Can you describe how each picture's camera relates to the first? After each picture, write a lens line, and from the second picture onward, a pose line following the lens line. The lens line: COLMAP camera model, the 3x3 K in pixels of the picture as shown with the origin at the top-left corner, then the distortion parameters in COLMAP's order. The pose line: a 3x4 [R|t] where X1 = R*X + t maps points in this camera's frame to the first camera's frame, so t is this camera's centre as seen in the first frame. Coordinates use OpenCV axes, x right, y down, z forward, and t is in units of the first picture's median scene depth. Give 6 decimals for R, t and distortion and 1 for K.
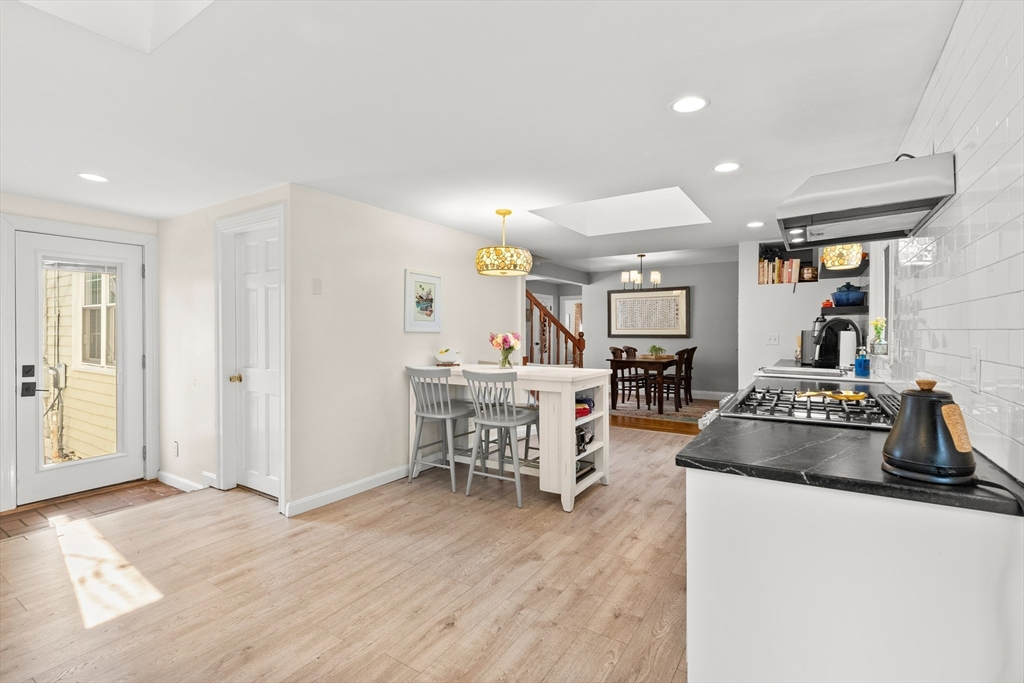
lens RADIAL K [[464.0, 0, 524.6], [0, 464.0, 330.3], [0, 0, 1]] dist [0.002973, 0.000577]
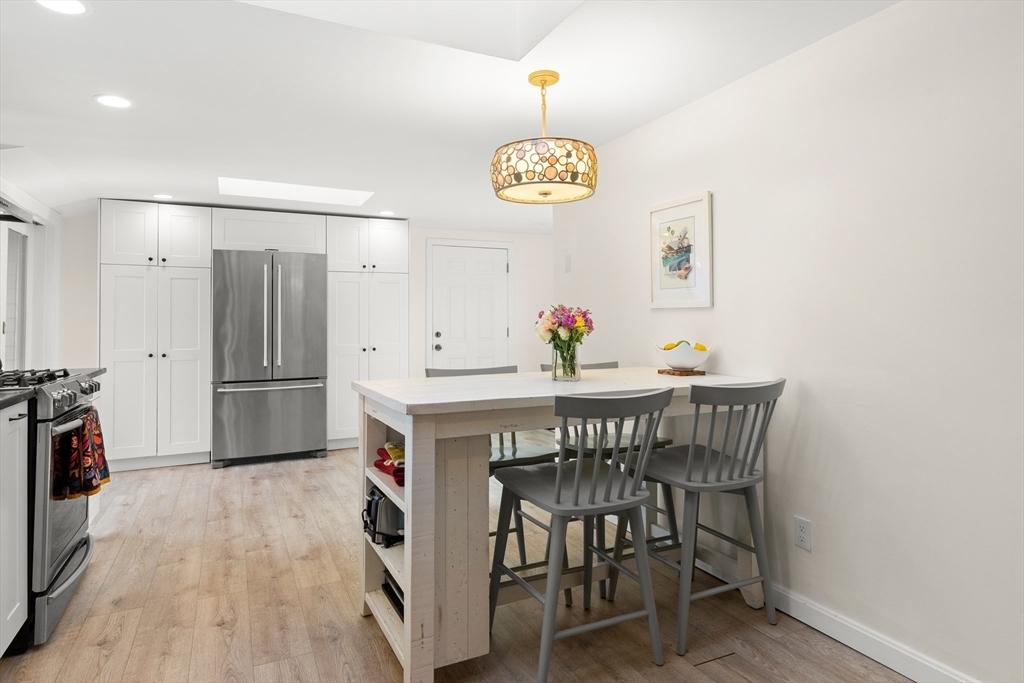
lens RADIAL K [[583.6, 0, 505.3], [0, 583.6, 311.5], [0, 0, 1]] dist [0.017251, -0.003574]
pose [[-0.539210, -0.015164, -0.842035, 0.592207], [0.007503, 0.999712, -0.022808, 0.026658], [0.842138, -0.018616, -0.538941, 1.464186]]
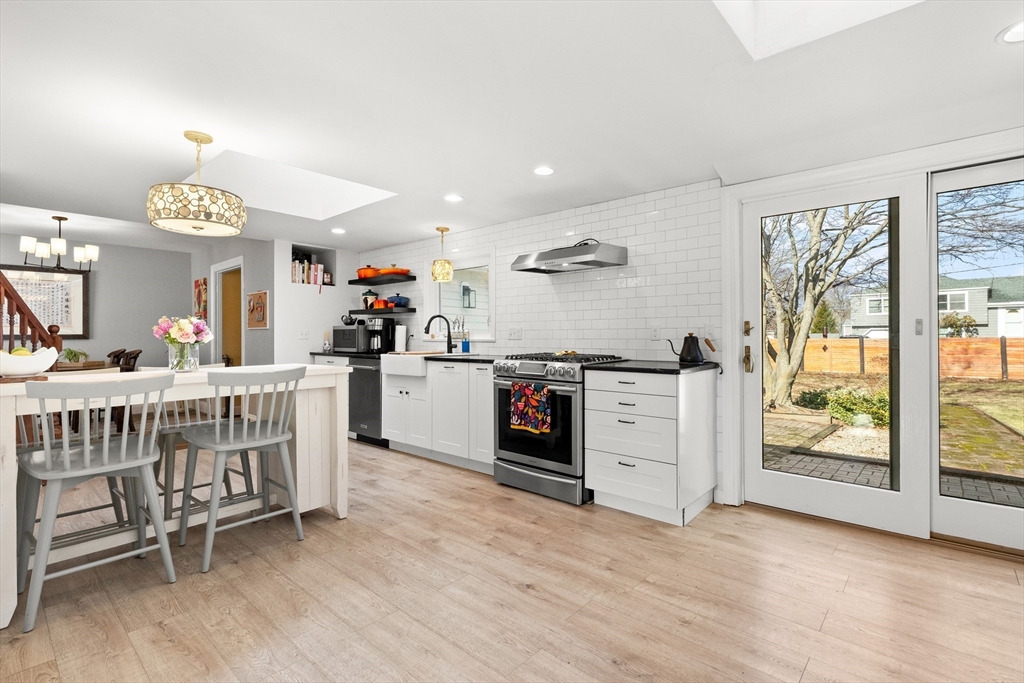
lens RADIAL K [[473.5, 0, 508.6], [0, 473.5, 336.7], [0, 0, 1]] dist [-0.004570, -0.000004]
pose [[0.170296, -0.001001, 0.985393, -0.707516], [0.004016, 0.999992, 0.000322, 0.038701], [-0.985385, 0.003903, 0.170298, 0.497305]]
